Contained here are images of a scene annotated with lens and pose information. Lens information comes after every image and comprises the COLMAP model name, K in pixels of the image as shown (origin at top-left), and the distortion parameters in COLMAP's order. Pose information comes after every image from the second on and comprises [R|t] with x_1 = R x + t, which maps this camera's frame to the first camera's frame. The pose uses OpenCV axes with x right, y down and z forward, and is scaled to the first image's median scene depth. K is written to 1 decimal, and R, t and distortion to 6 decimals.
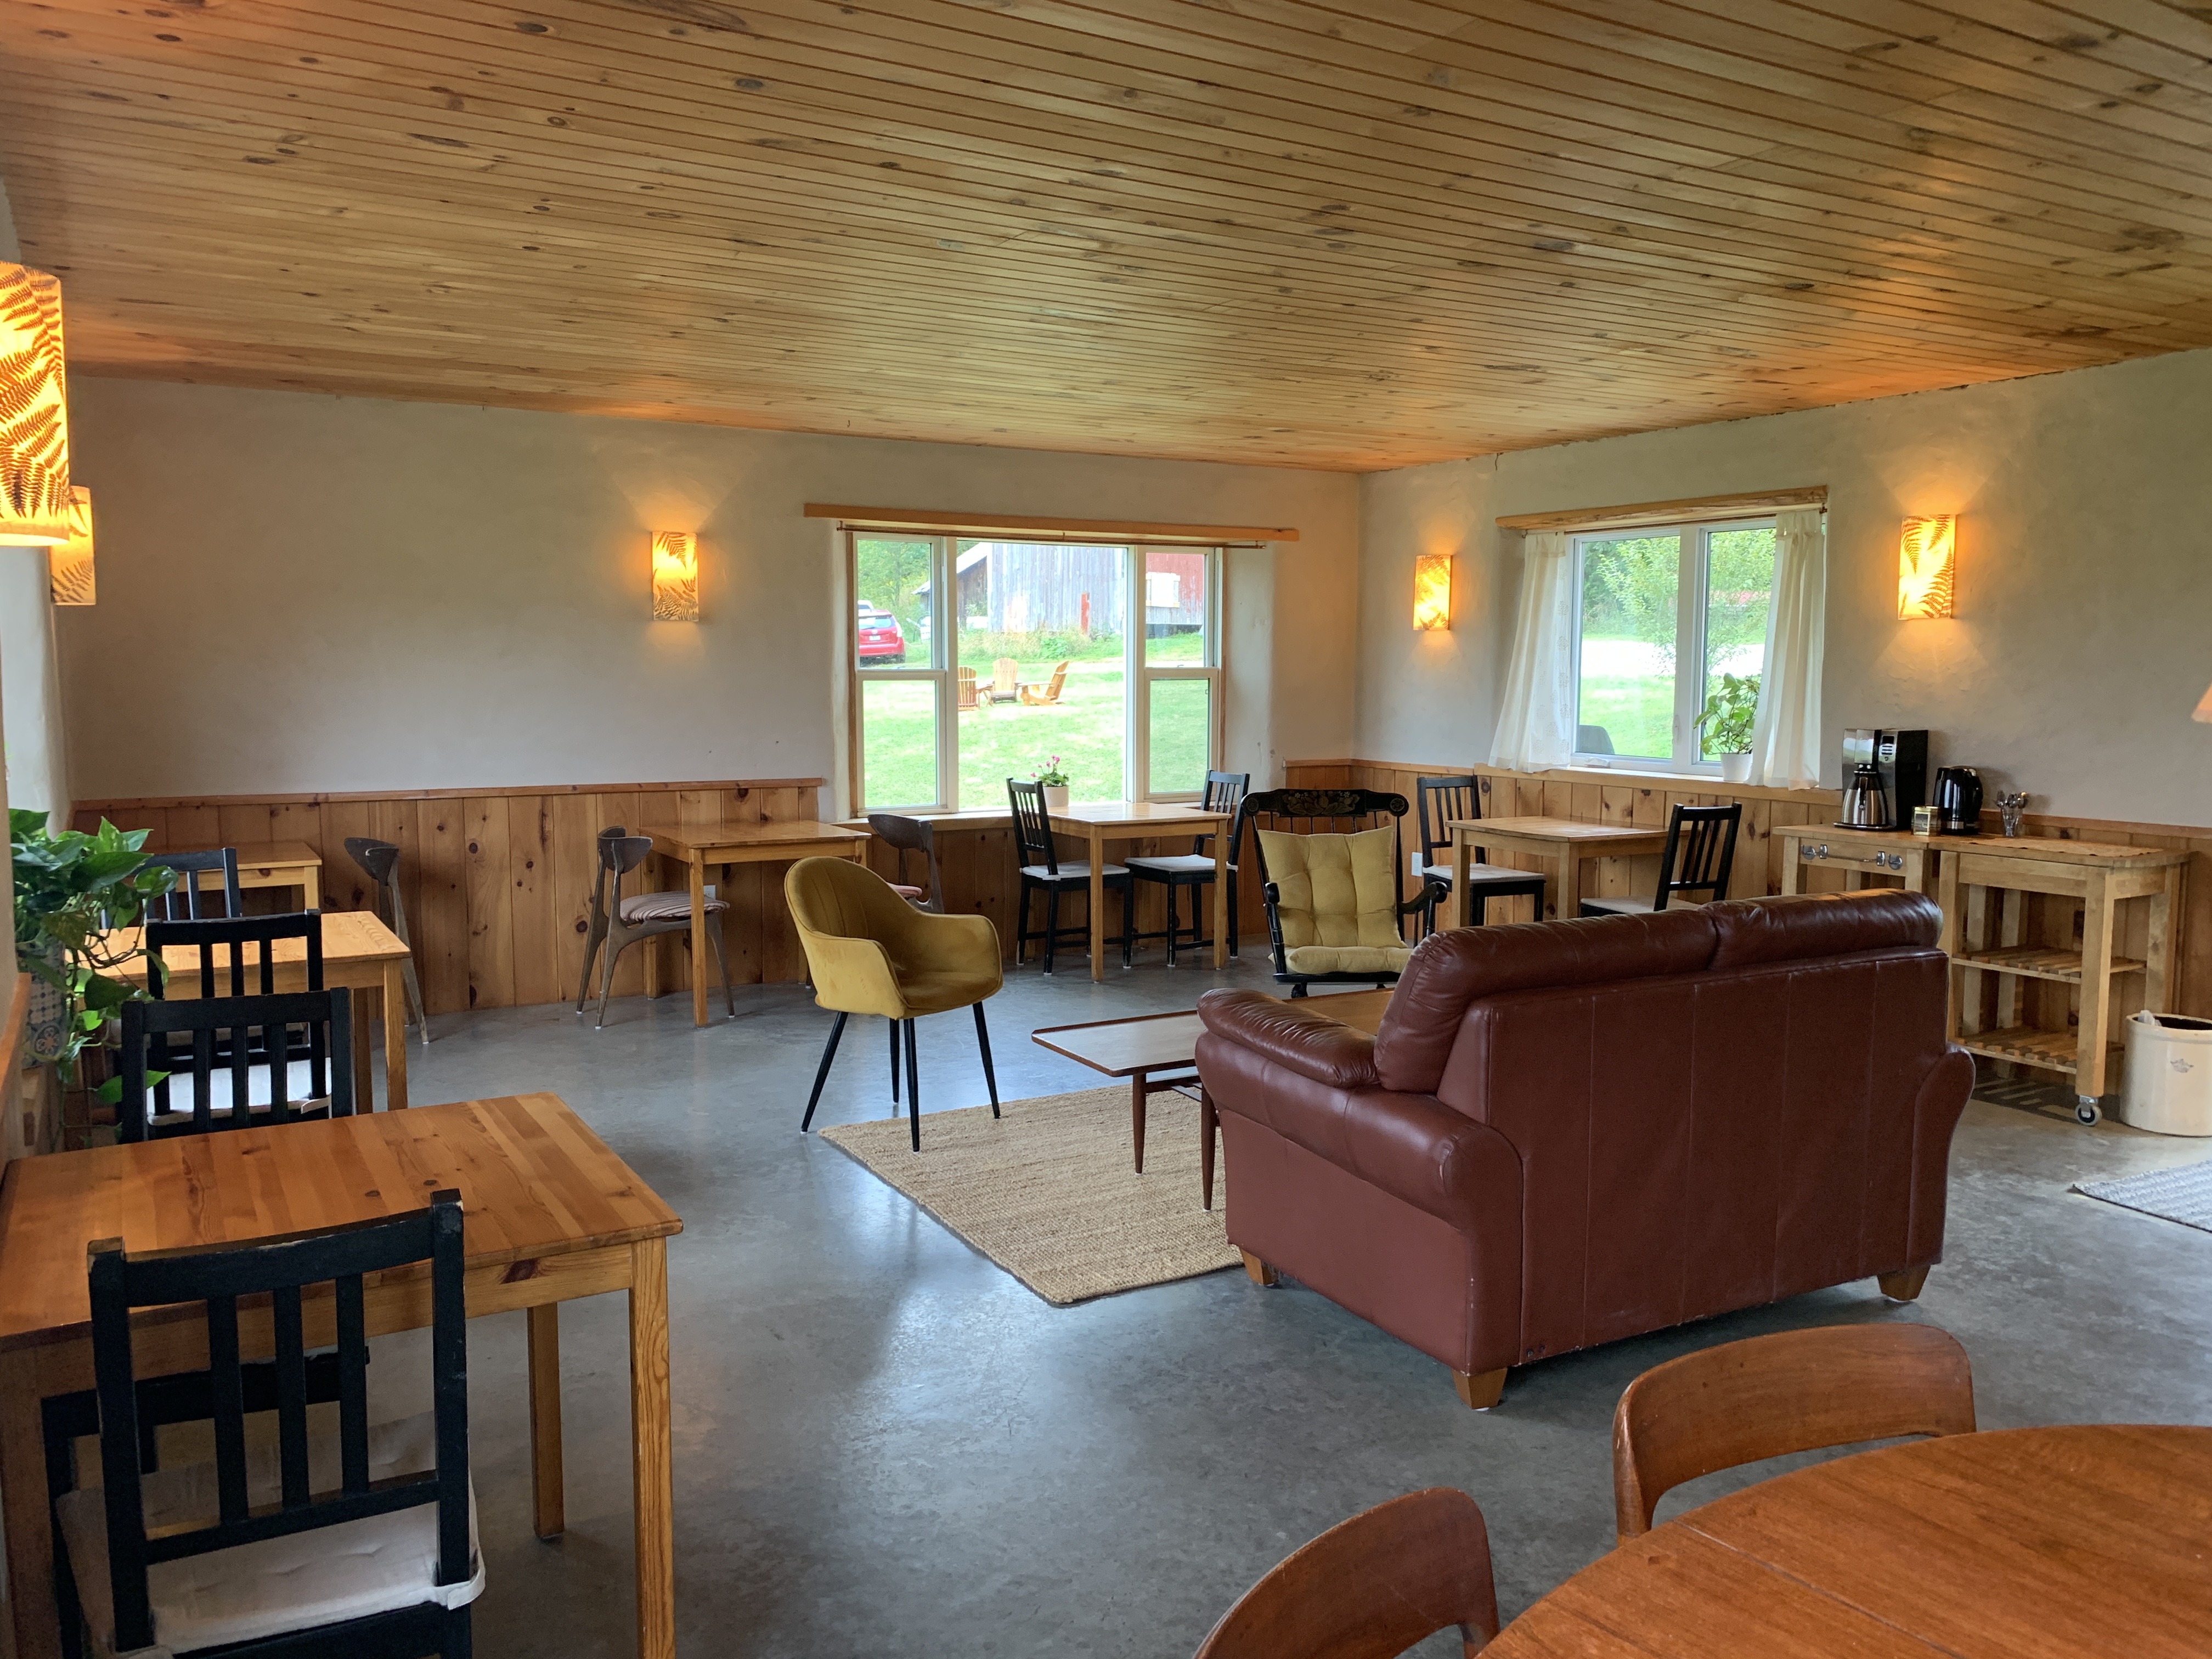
lens RADIAL K [[1681.0, 0, 1106.4], [0, 1681.0, 828.5], [0, 0, 1]] dist [0.037671, -0.015112]
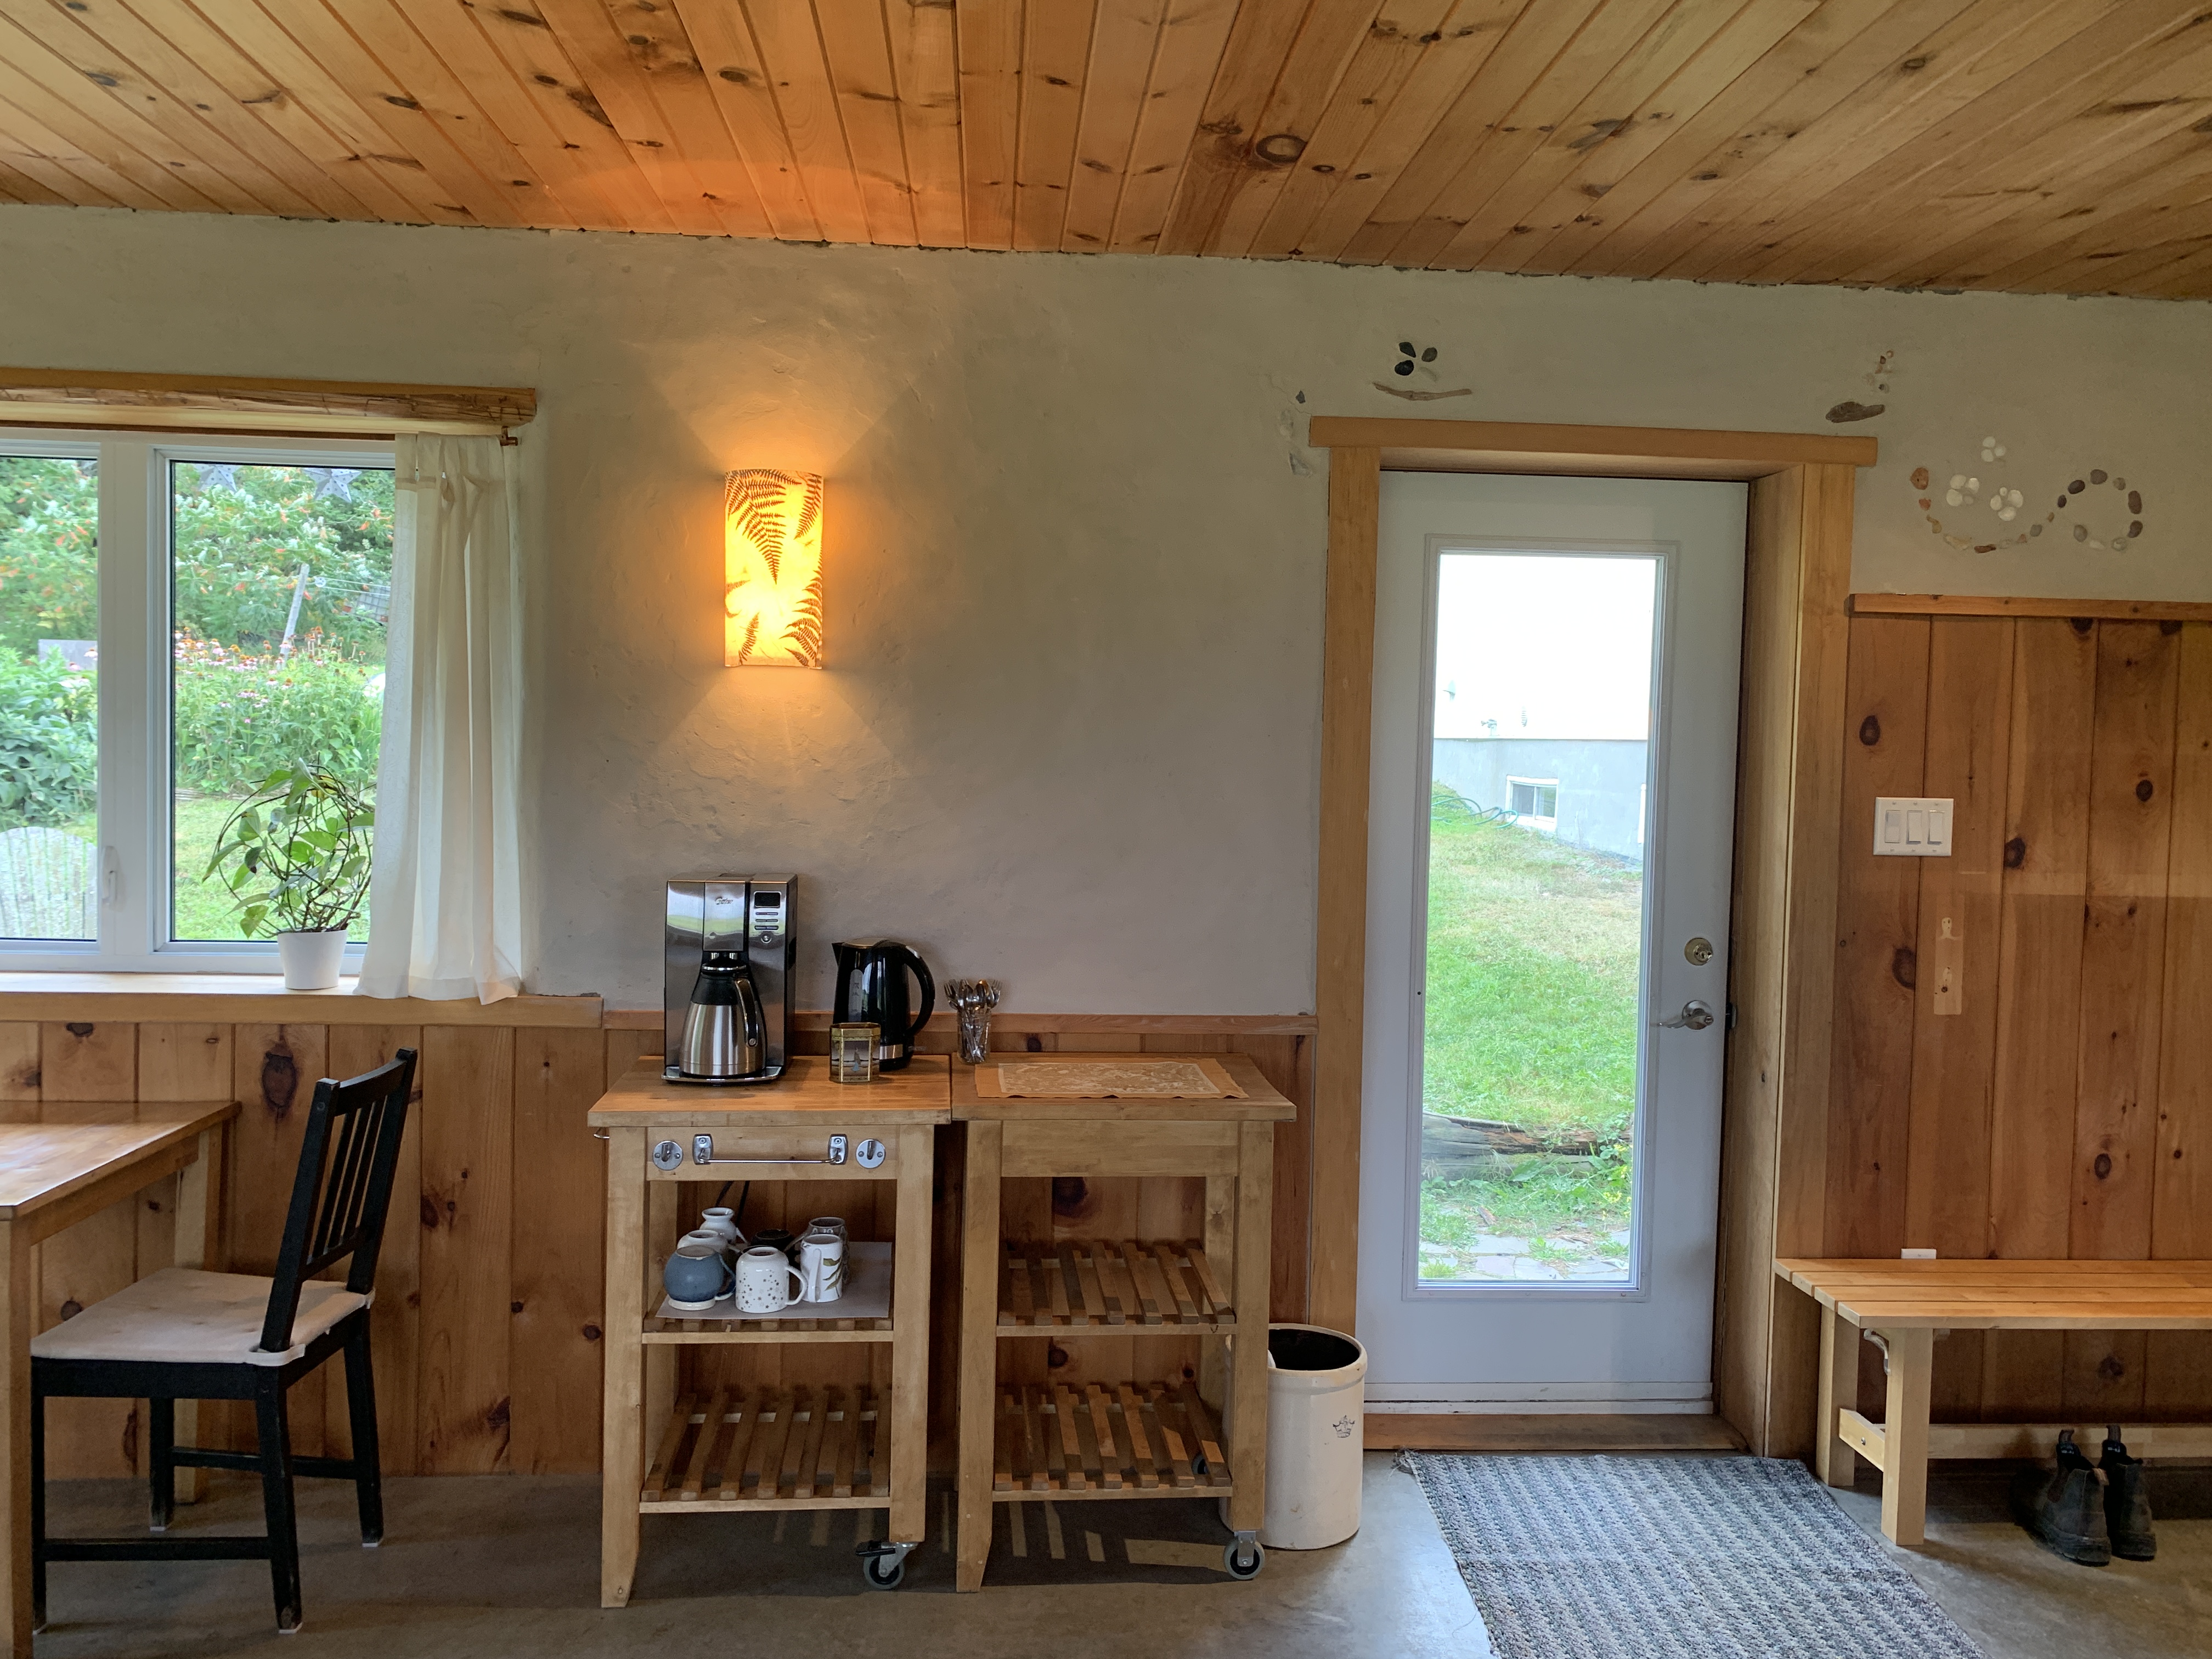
lens RADIAL K [[1681.0, 0, 1107.3], [0, 1681.0, 806.3], [0, 0, 1]] dist [0.037671, -0.015112]
pose [[0.442857, -0.033178, 0.895978, 0.053414], [0.069113, 0.997605, 0.002781, -0.074060], [-0.893924, 0.060692, 0.444090, 0.672247]]
